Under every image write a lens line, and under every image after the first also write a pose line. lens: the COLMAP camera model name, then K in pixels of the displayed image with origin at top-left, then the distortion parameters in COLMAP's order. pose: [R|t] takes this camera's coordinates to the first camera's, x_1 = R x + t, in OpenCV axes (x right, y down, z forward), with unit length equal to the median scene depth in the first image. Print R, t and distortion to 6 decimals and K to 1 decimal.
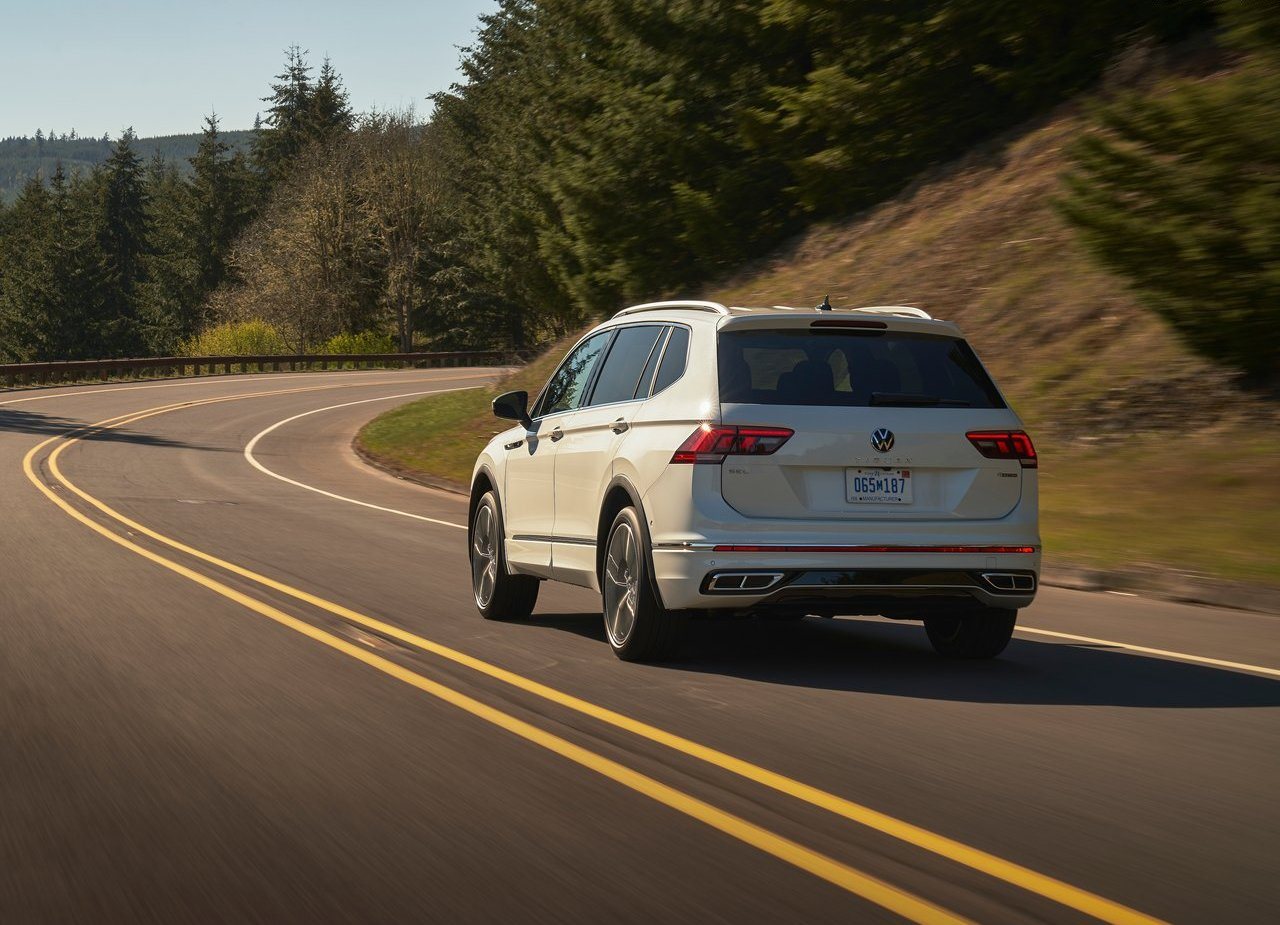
lens RADIAL K [[2699.6, 0, 640.0], [0, 2699.6, 462.5], [0, 0, 1]] dist [0.034309, 0.027838]
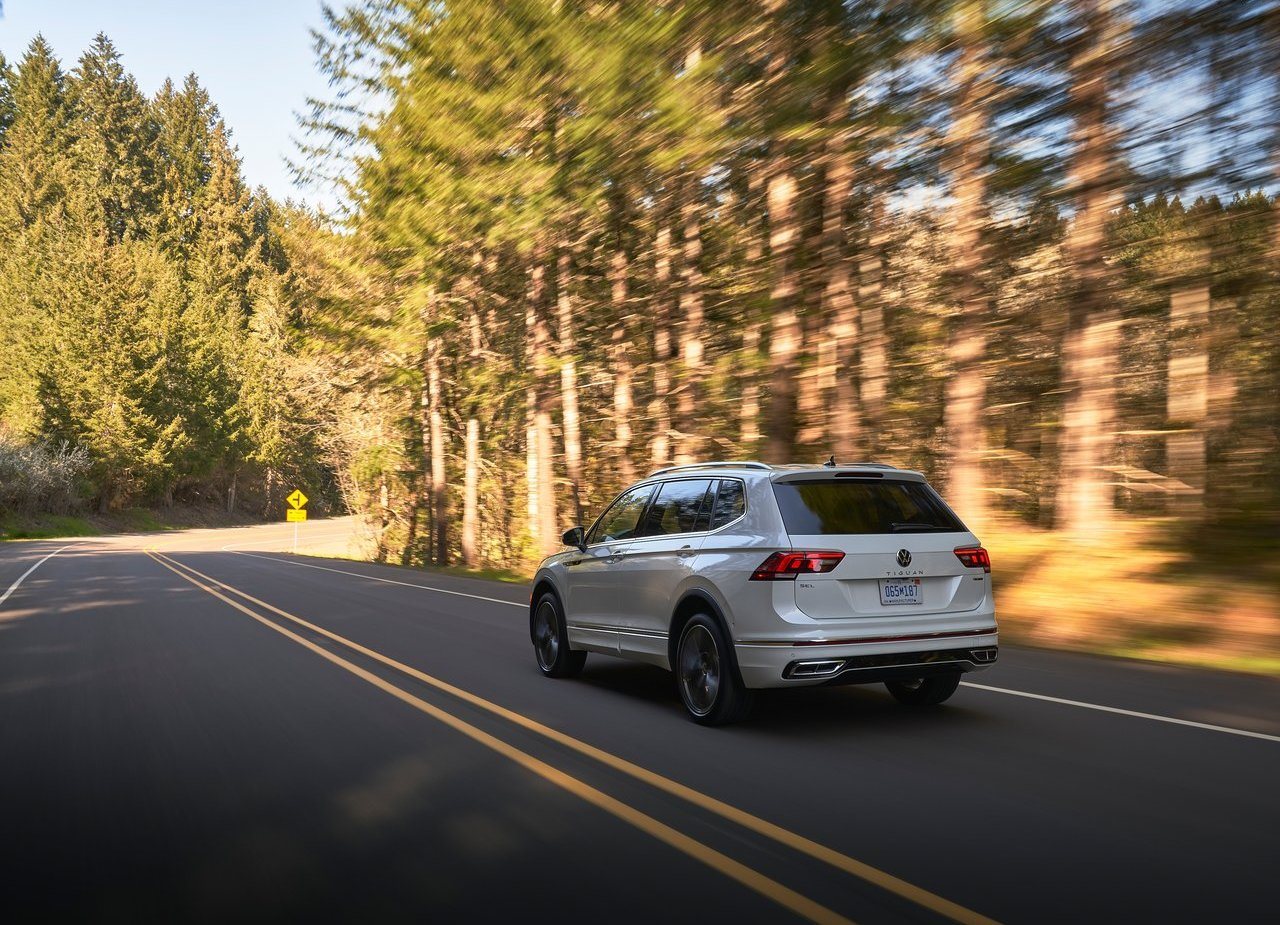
lens RADIAL K [[1200.6, 0, 640.0], [0, 1200.6, 462.5], [0, 0, 1]] dist [0.001083, 0.000263]
pose [[0.987442, -0.023263, 0.156260, -0.136935], [0.033472, 0.997450, -0.063026, -0.022715], [-0.154395, 0.067465, 0.985703, 0.411932]]
